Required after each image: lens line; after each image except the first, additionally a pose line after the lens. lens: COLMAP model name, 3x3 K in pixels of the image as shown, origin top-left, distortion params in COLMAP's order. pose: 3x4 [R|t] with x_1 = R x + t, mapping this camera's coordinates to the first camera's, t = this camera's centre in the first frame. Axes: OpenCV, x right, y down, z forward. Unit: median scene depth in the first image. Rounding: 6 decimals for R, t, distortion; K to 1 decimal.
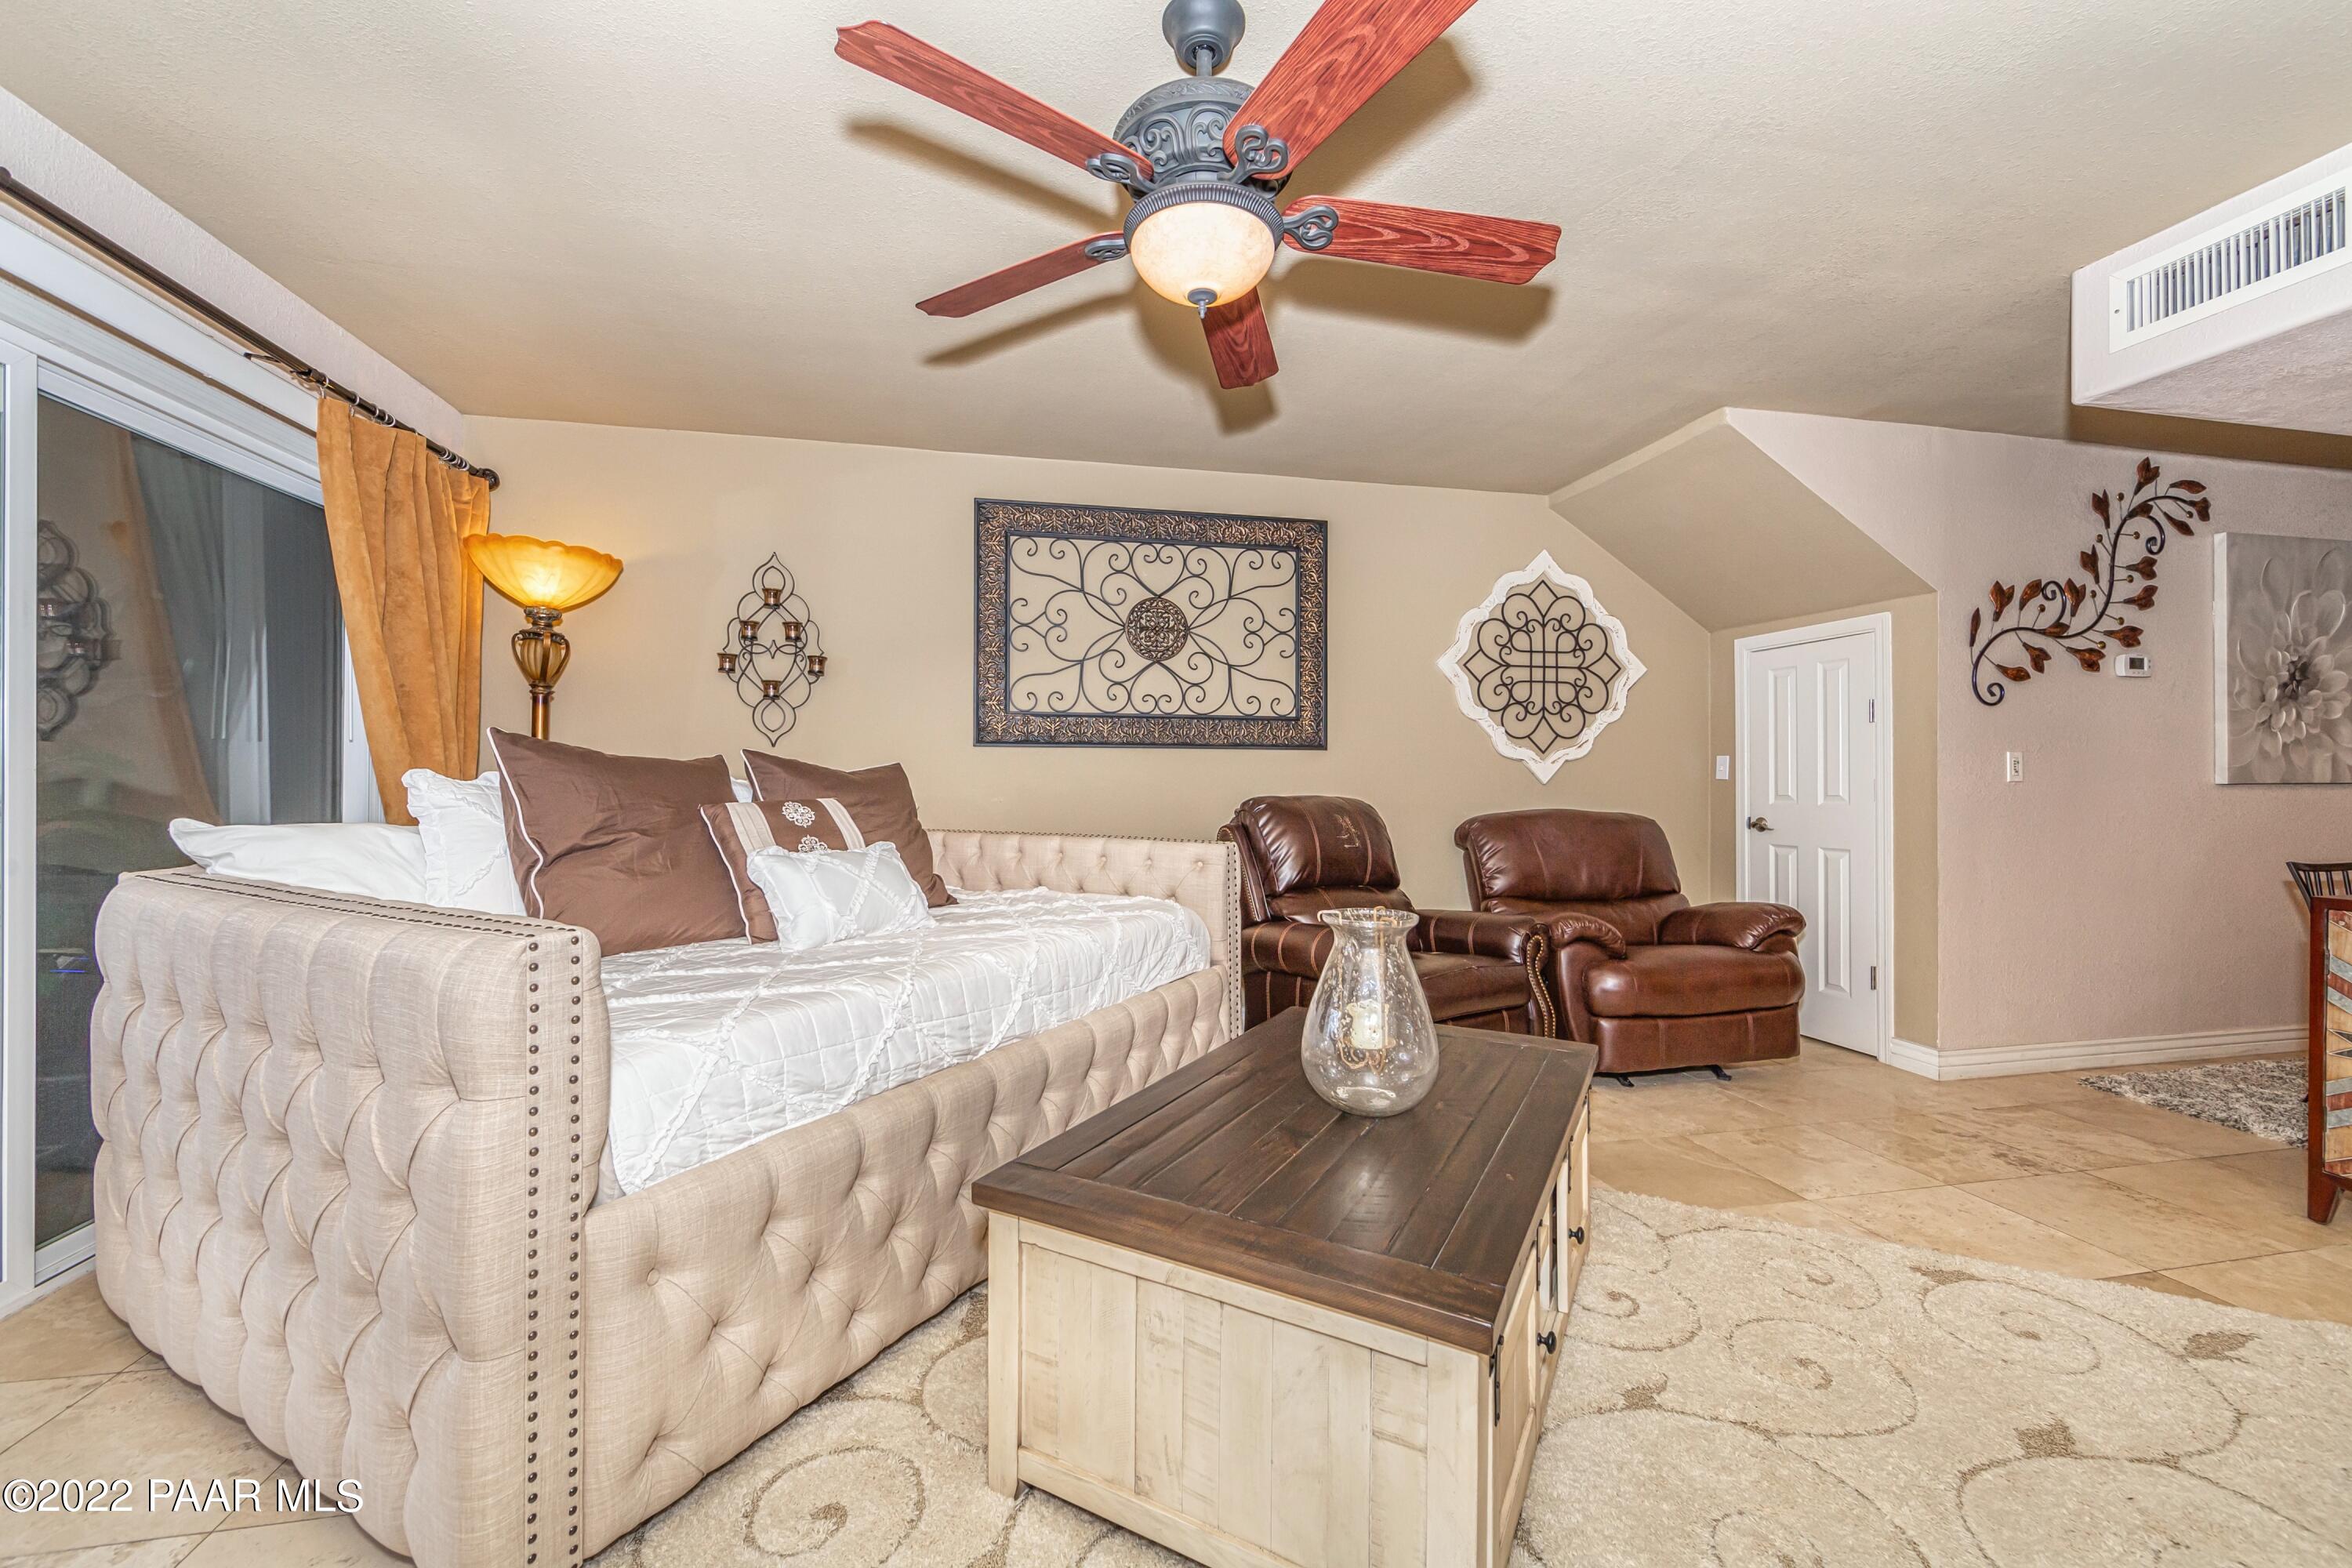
lens RADIAL K [[936.0, 0, 1180.1], [0, 936.0, 782.7], [0, 0, 1]] dist [-0.002353, 0.000180]
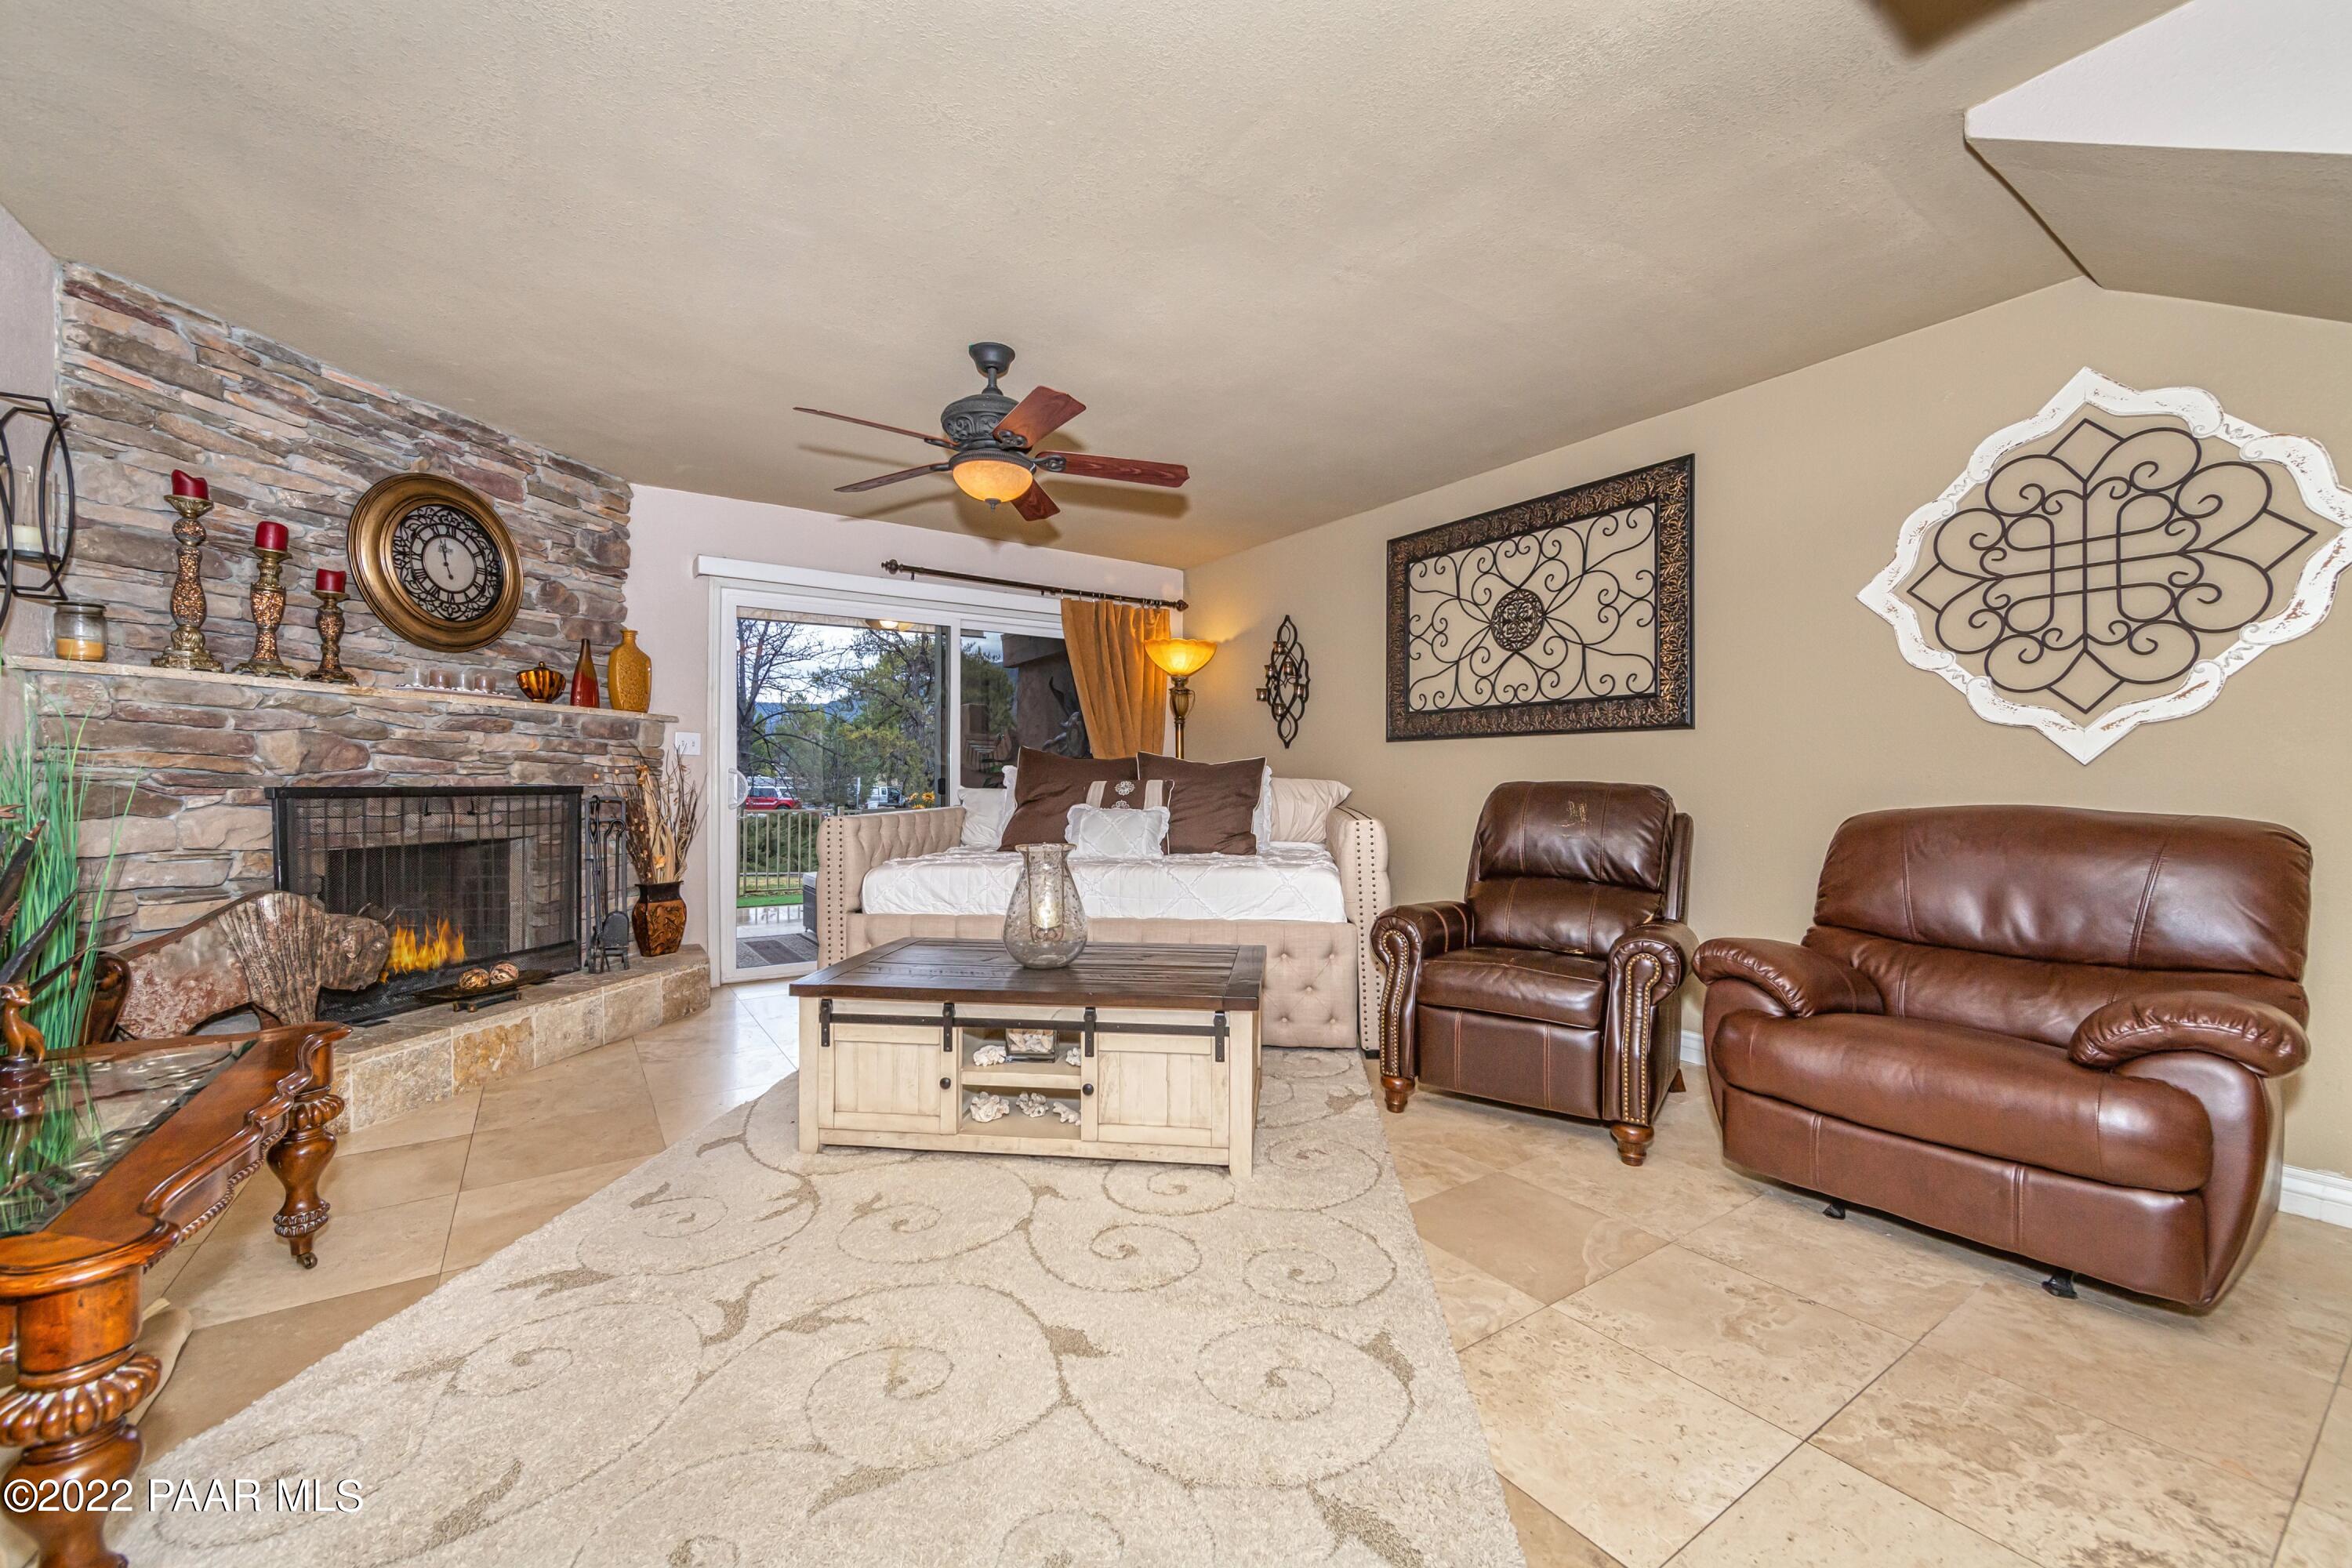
lens RADIAL K [[936.0, 0, 1179.4], [0, 936.0, 785.9], [0, 0, 1]] dist [-0.002353, 0.000180]
pose [[0.373940, 0.003246, -0.927447, 0.762214], [0.000752, 0.999992, 0.003803, 0.012490], [0.927453, -0.002119, 0.373935, 0.265689]]
